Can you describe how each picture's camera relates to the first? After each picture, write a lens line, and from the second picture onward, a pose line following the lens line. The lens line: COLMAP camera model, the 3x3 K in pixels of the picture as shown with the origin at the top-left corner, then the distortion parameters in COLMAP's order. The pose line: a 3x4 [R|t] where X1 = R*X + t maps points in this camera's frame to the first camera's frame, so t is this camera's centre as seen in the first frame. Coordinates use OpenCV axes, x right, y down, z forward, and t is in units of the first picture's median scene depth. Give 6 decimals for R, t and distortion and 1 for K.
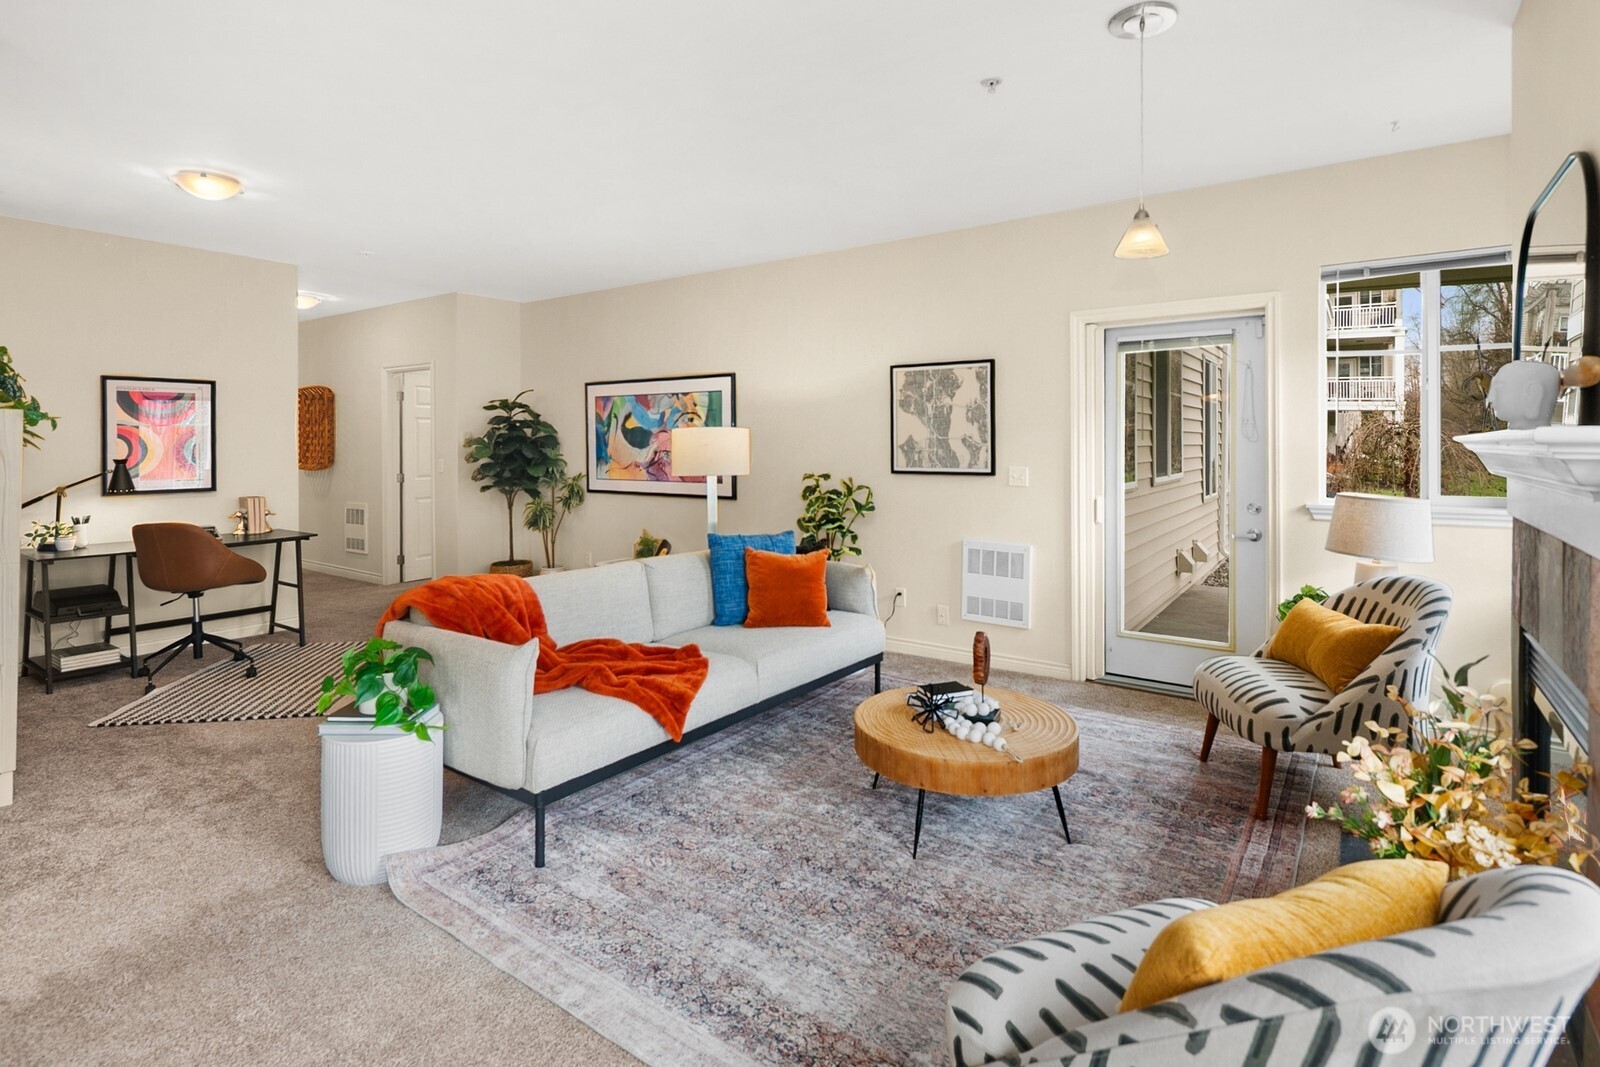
lens RADIAL K [[798.8, 0, 798.5], [0, 798.8, 443.0], [0, 0, 1]] dist [-0.000391, -0.000635]
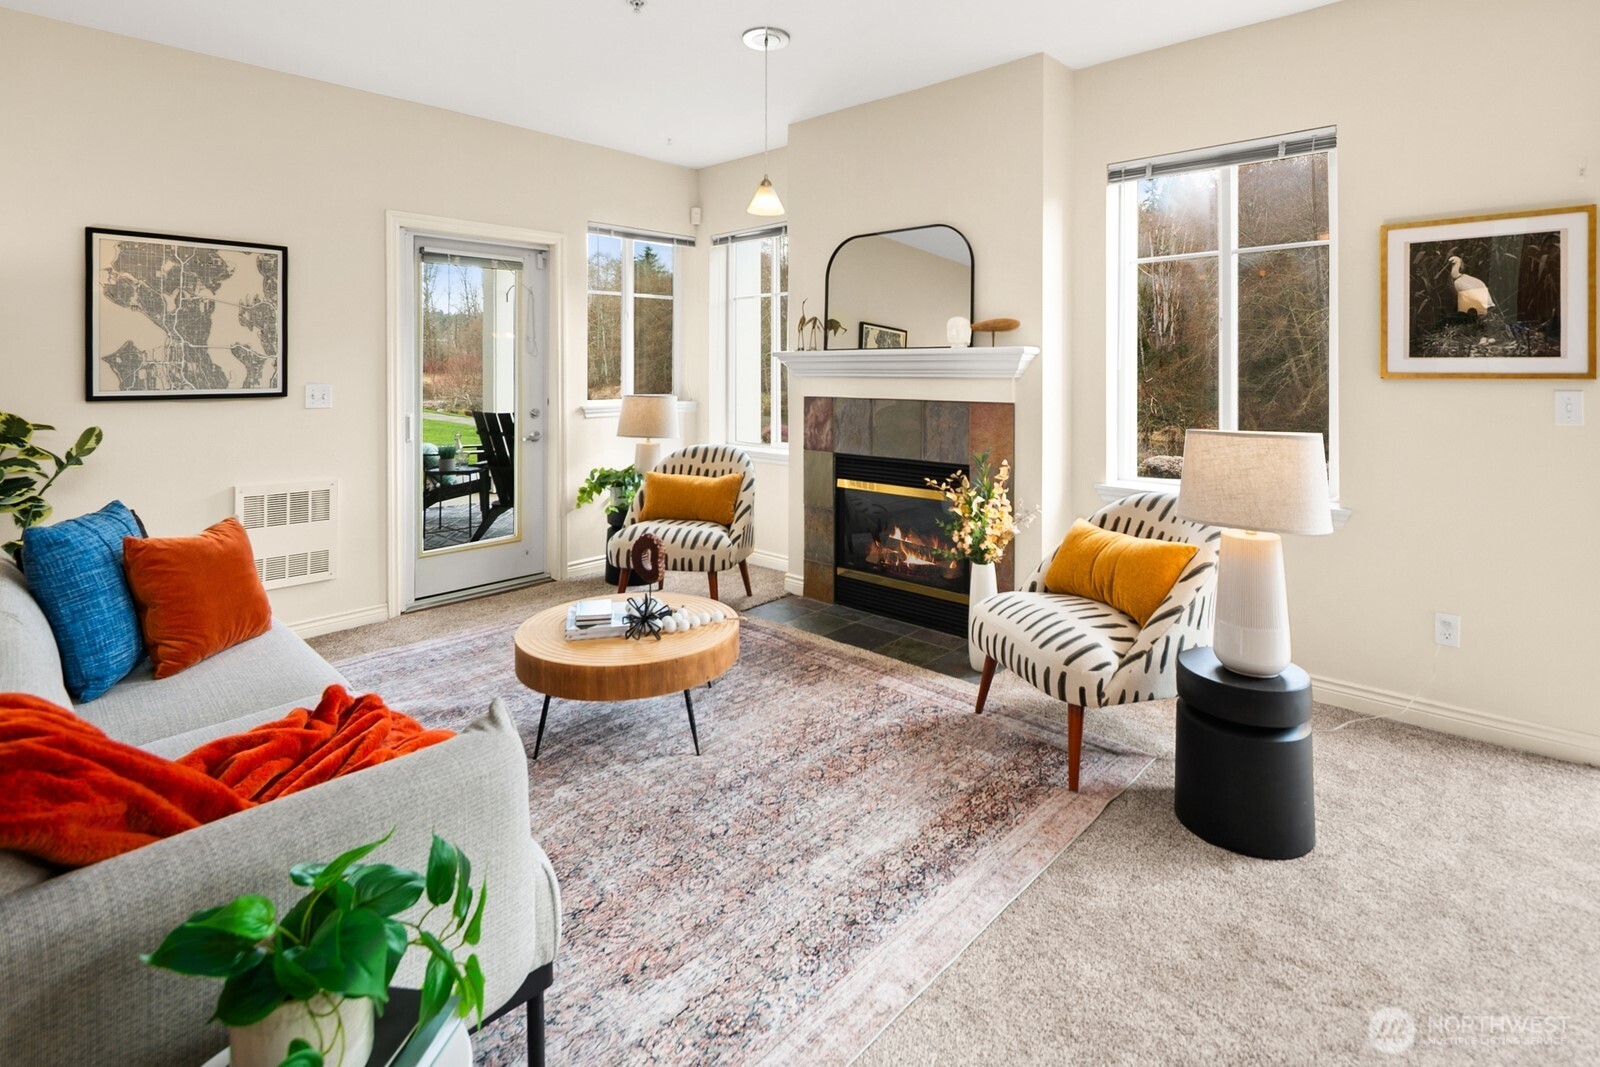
lens RADIAL K [[780.1, 0, 804.9], [0, 780.1, 378.6], [0, 0, 1]] dist [-0.000226, -0.001400]
pose [[0.123848, -0.014251, 0.992199, -0.431681], [-0.001081, 0.999894, 0.014496, 0.011394], [-0.992301, -0.002867, 0.123820, 0.387660]]
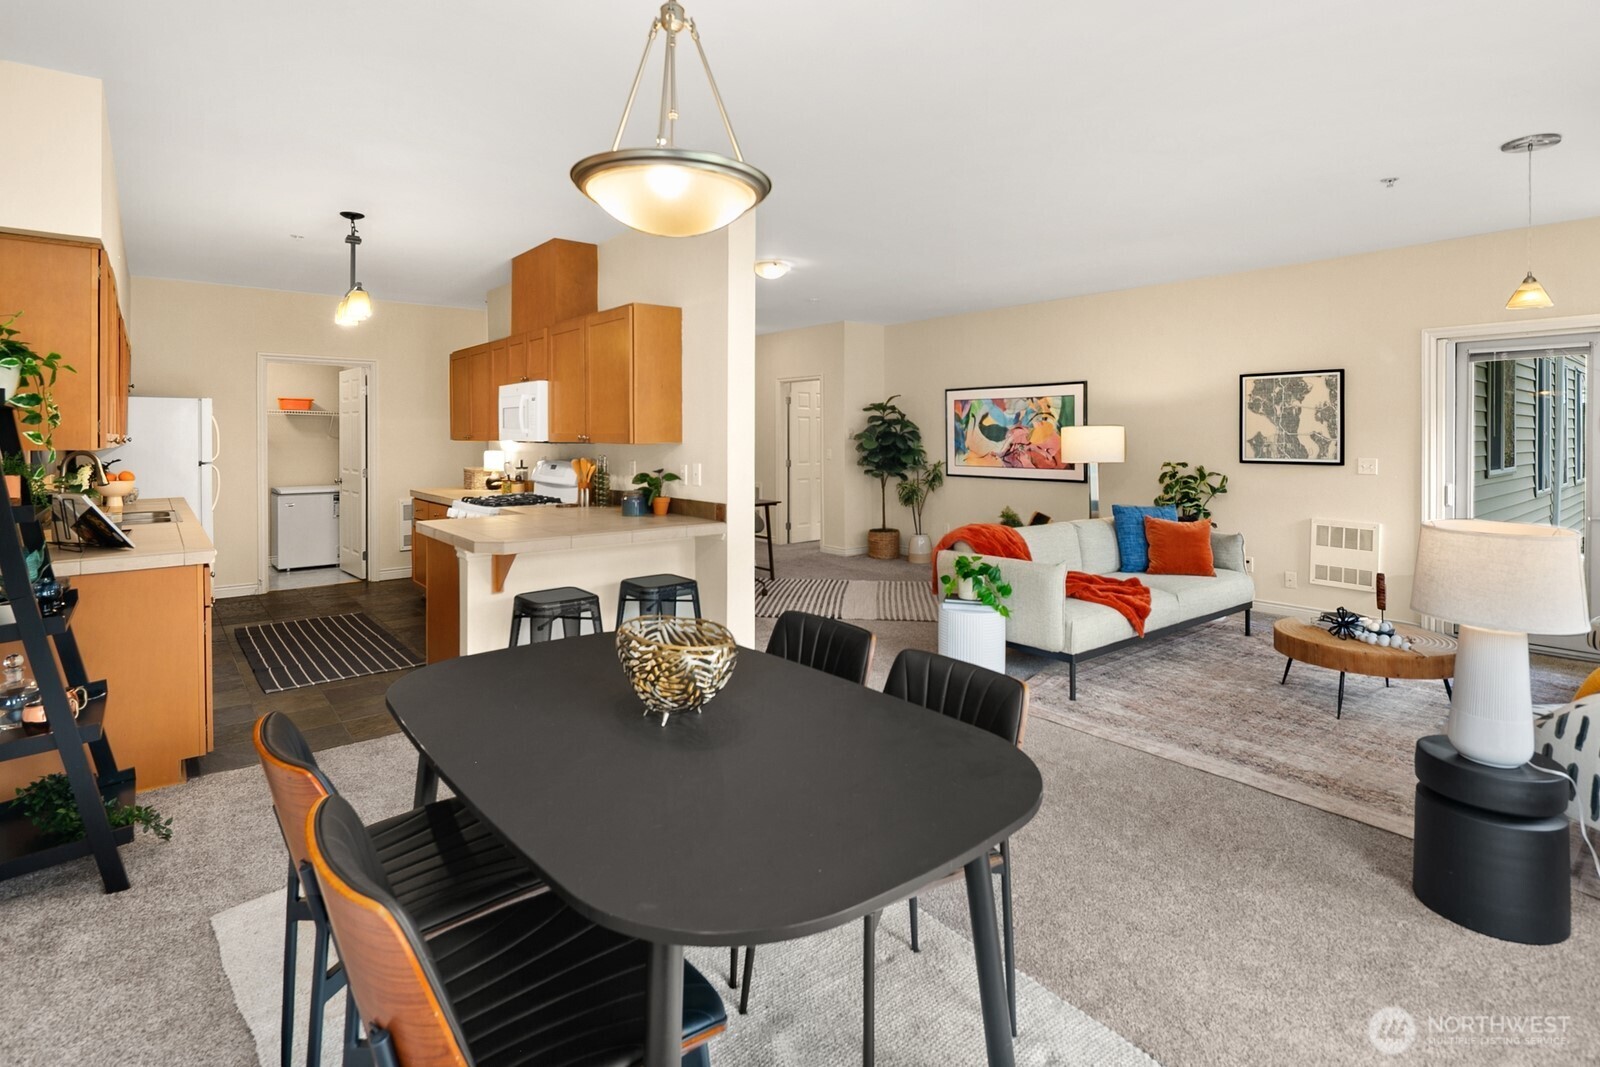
lens RADIAL K [[781.7, 0, 797.3], [0, 781.7, 439.1], [0, 0, 1]] dist [0.009753, -0.008226]
pose [[0.964877, 0.003377, -0.262681, -0.231544], [-0.002252, 0.999987, 0.004587, -0.002275], [0.262693, -0.003834, 0.964872, -0.346570]]
